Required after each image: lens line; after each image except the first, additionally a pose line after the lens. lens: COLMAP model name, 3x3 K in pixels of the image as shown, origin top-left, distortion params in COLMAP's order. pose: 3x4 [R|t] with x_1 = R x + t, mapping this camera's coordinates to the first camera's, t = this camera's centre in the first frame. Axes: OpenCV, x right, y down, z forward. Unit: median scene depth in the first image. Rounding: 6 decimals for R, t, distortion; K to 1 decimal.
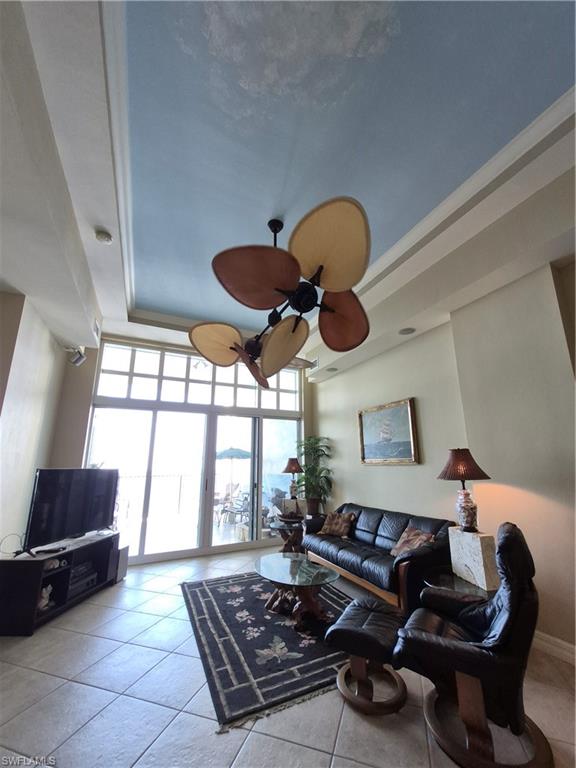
lens RADIAL K [[299.9, 0, 296.7], [0, 299.9, 398.3], [0, 0, 1]] dist [0.009978, -0.004339]
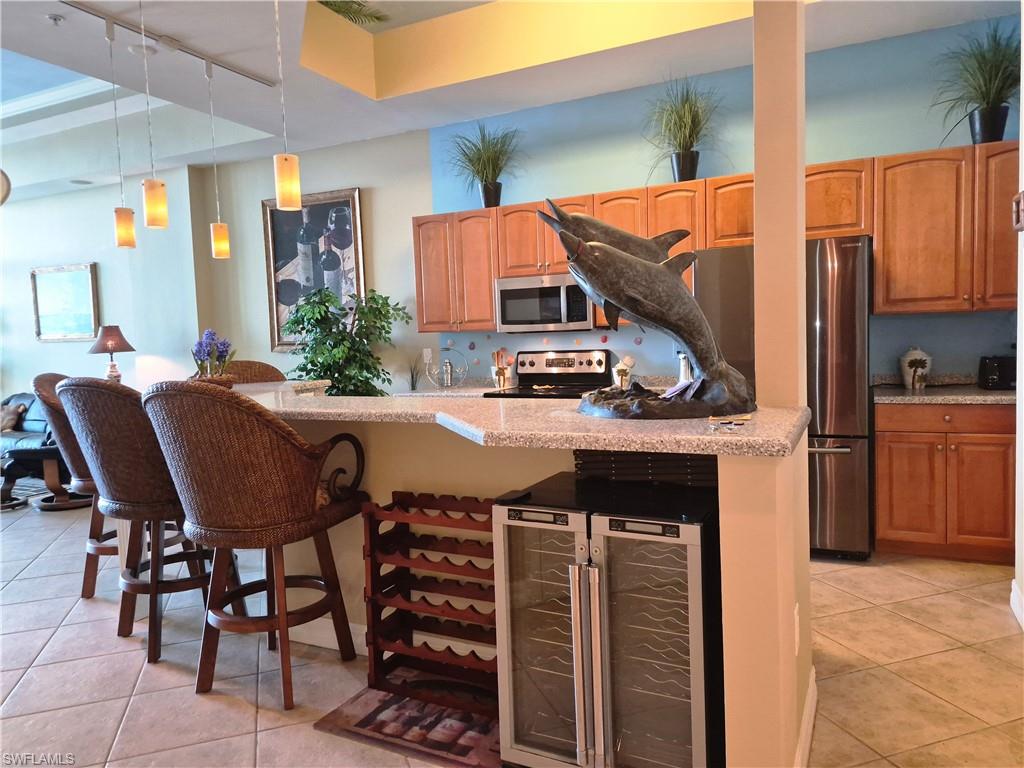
lens RADIAL K [[704.1, 0, 515.1], [0, 704.1, 377.3], [0, 0, 1]] dist [0.133257, -0.162461]
pose [[0.794763, -0.054807, 0.604441, 0.072080], [-0.108617, 0.966992, 0.230498, -0.250381], [-0.597122, -0.248844, 0.762576, -1.162713]]
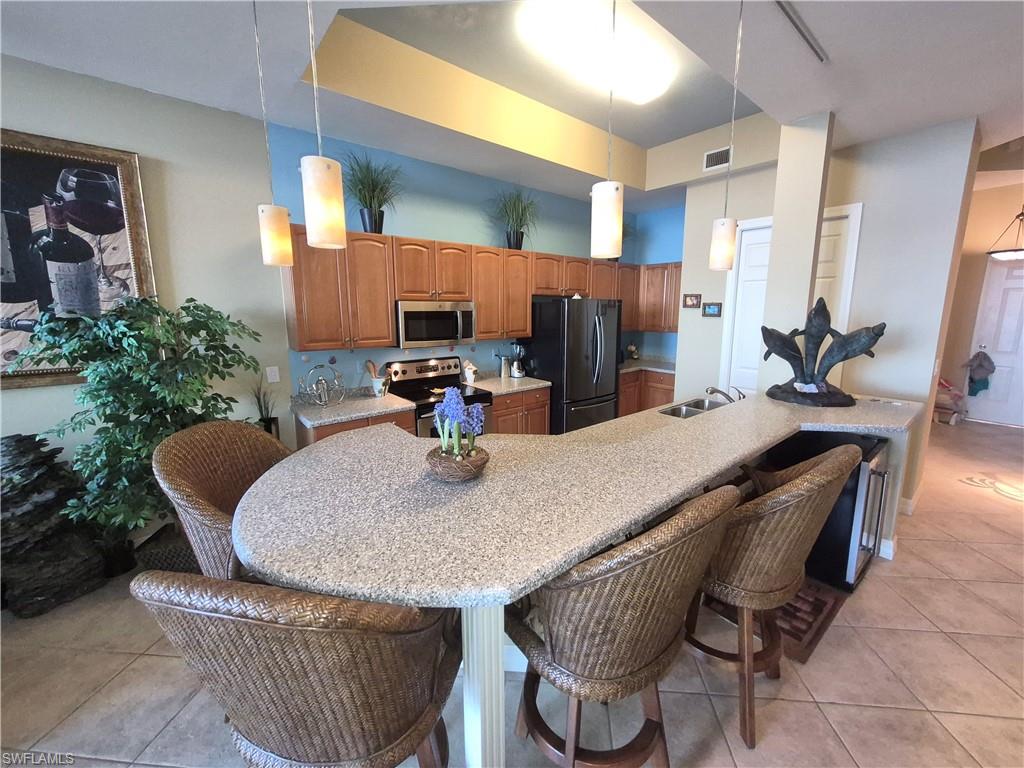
lens RADIAL K [[402.1, 0, 529.4], [0, 402.1, 371.0], [0, 0, 1]] dist [0.009439, -0.000462]
pose [[-0.244369, -0.140957, 0.959383, -0.035923], [-0.212408, 0.973131, 0.088874, -0.123080], [-0.946133, -0.182063, -0.267743, -0.238031]]
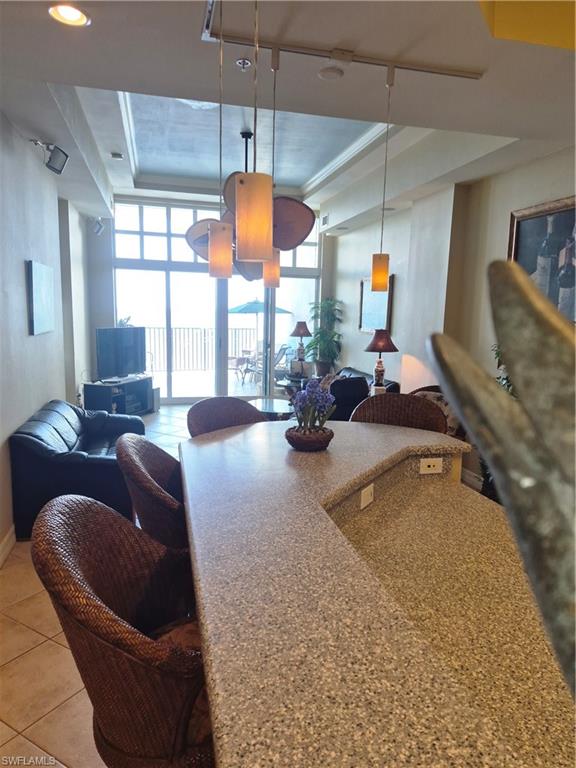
lens RADIAL K [[528.1, 0, 290.2], [0, 528.1, 386.7], [0, 0, 1]] dist [0.133257, -0.162461]
pose [[0.974756, 0.067363, -0.212868, 0.404296], [0.013276, 0.934227, 0.356432, -0.269270], [0.222877, -0.350260, 0.909749, -0.810820]]
